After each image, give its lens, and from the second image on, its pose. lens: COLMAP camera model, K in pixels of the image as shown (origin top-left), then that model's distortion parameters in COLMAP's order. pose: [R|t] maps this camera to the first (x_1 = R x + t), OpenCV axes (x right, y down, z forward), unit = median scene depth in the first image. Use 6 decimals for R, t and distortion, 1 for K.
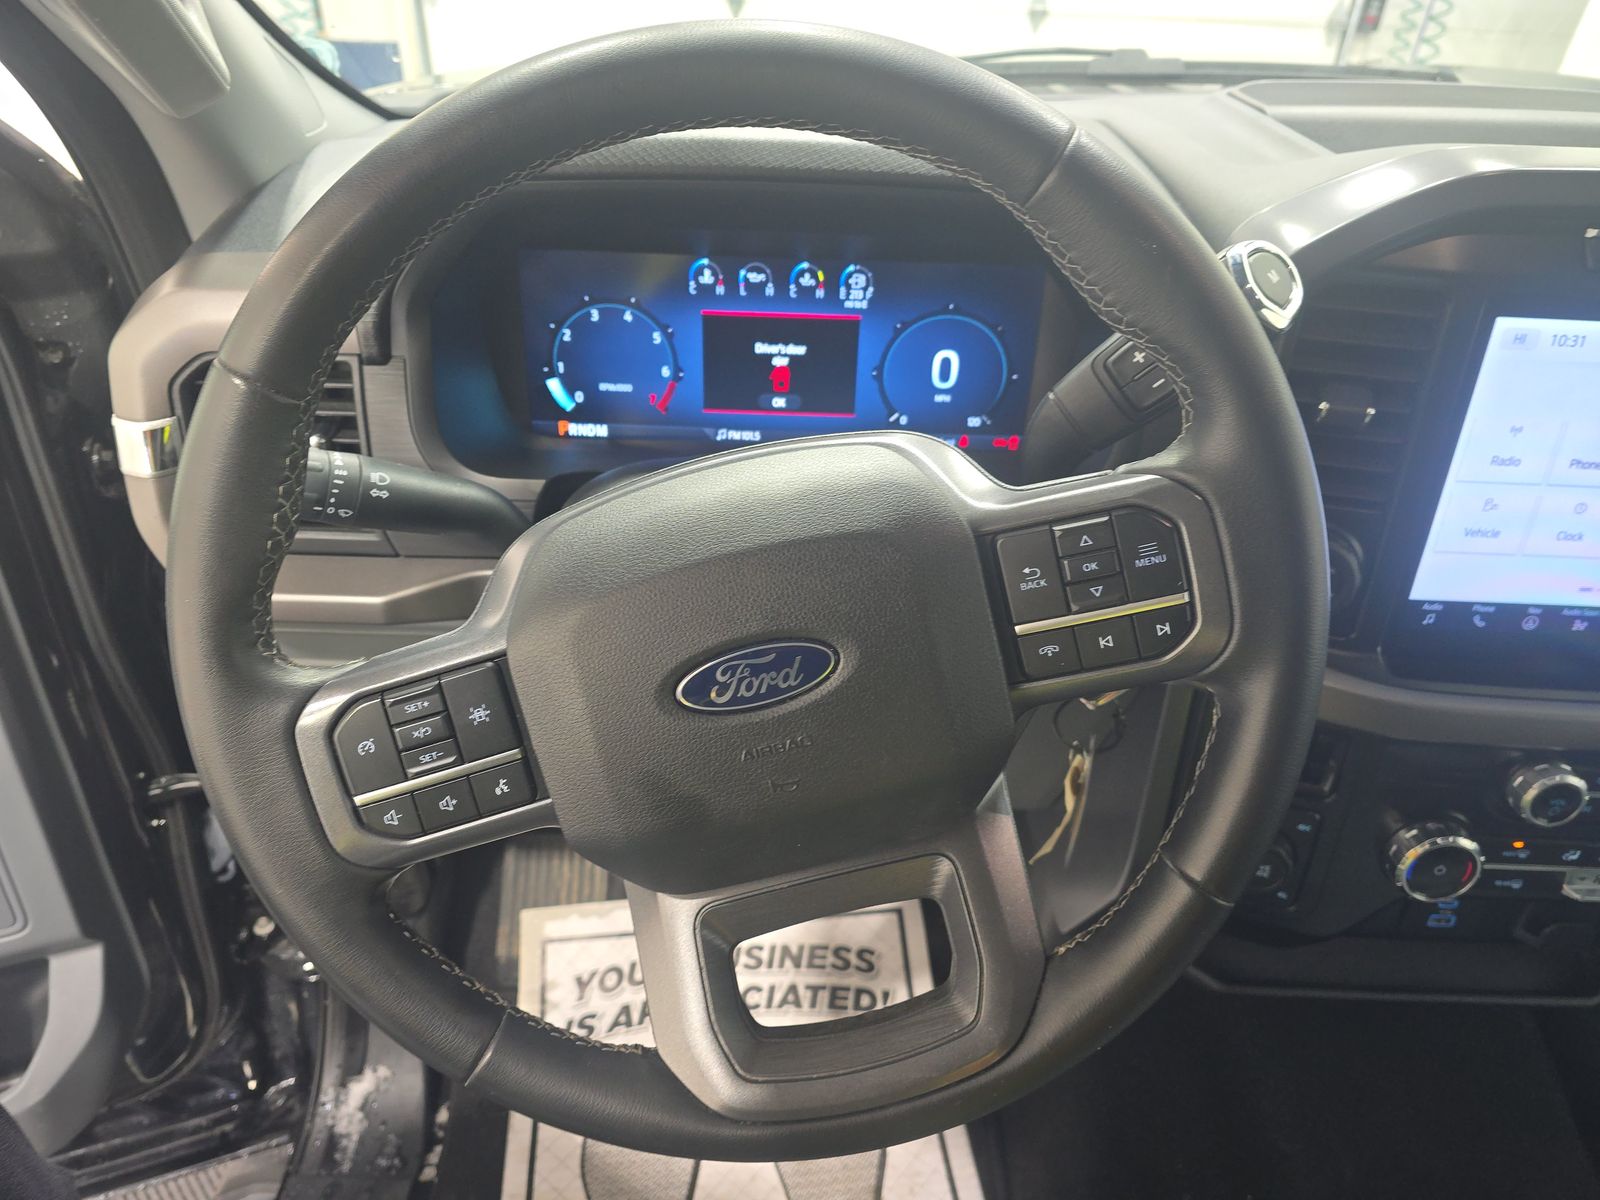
lens RADIAL K [[1057.6, 0, 805.9], [0, 1057.6, 654.4], [0, 0, 1]] dist [0.039822, -0.031081]
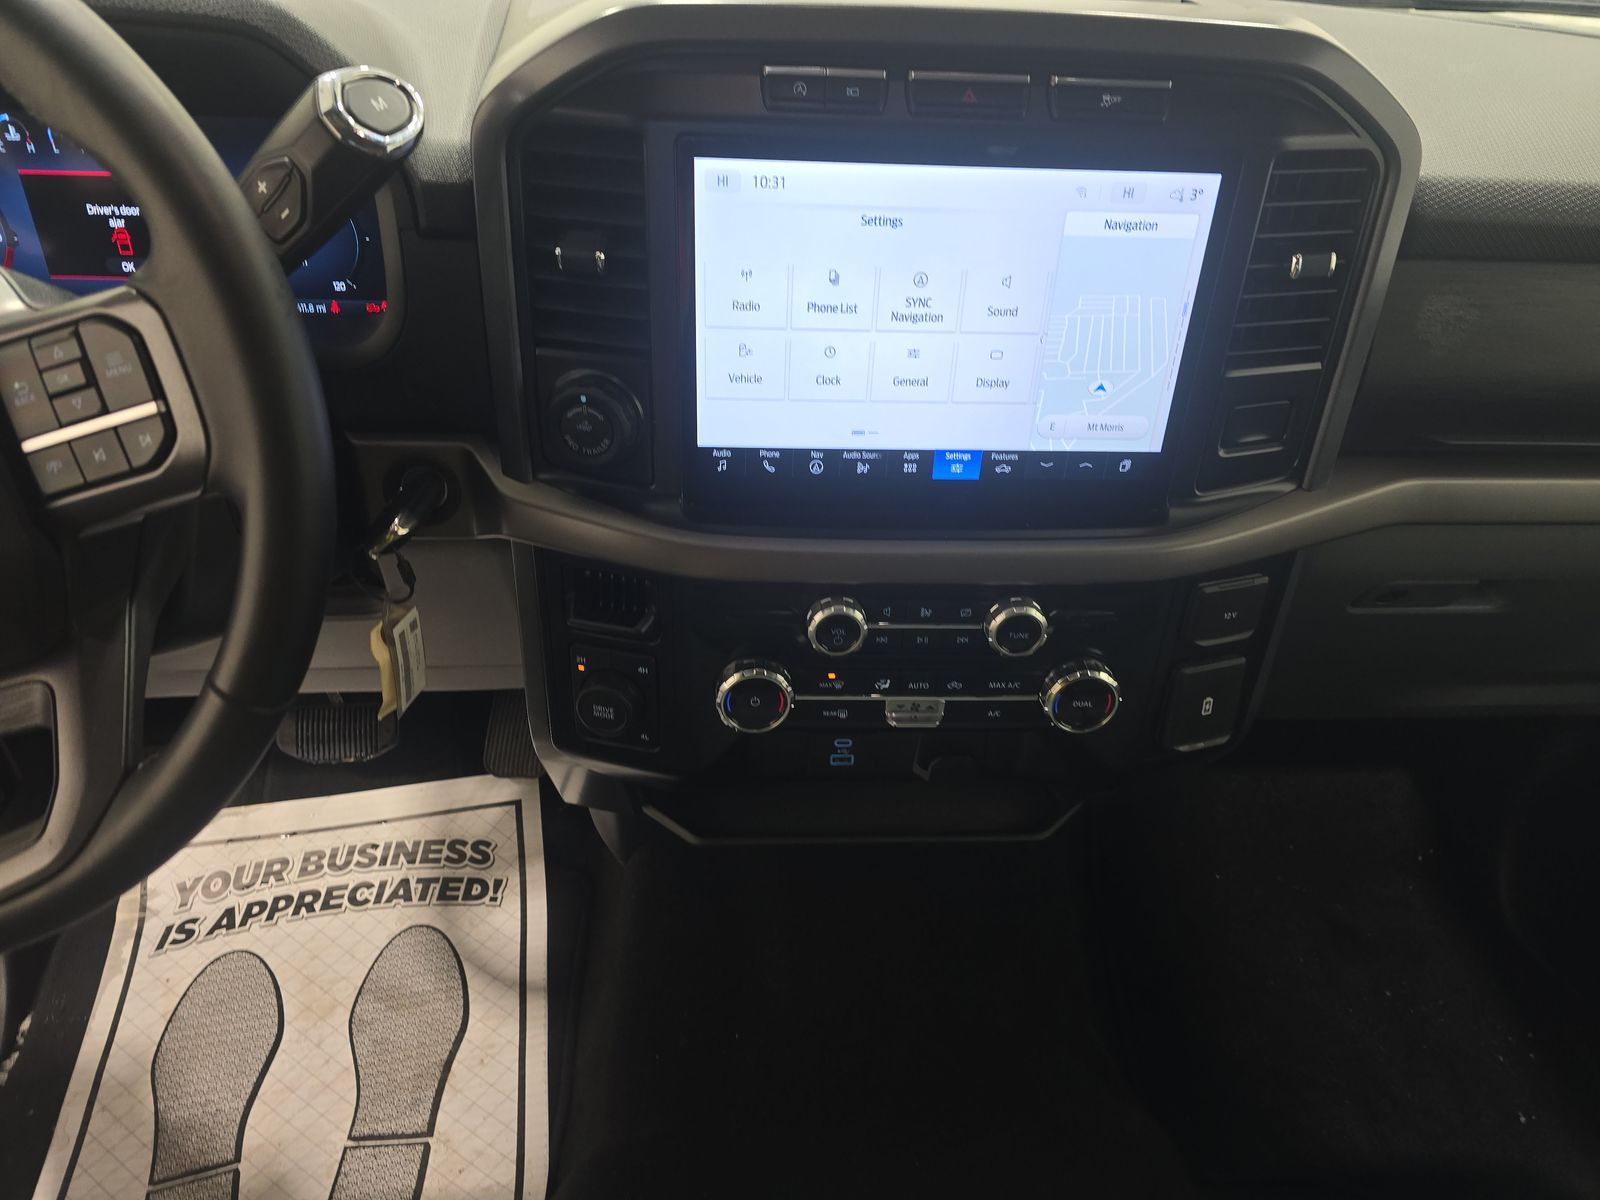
lens RADIAL K [[1057.6, 0, 805.9], [0, 1057.6, 654.4], [0, 0, 1]] dist [0.039822, -0.031081]
pose [[0.996880, -0.040939, 0.067480, 0.326605], [0.036708, 0.997351, 0.062798, 0.049516], [-0.069872, -0.060125, 0.995742, -0.028260]]
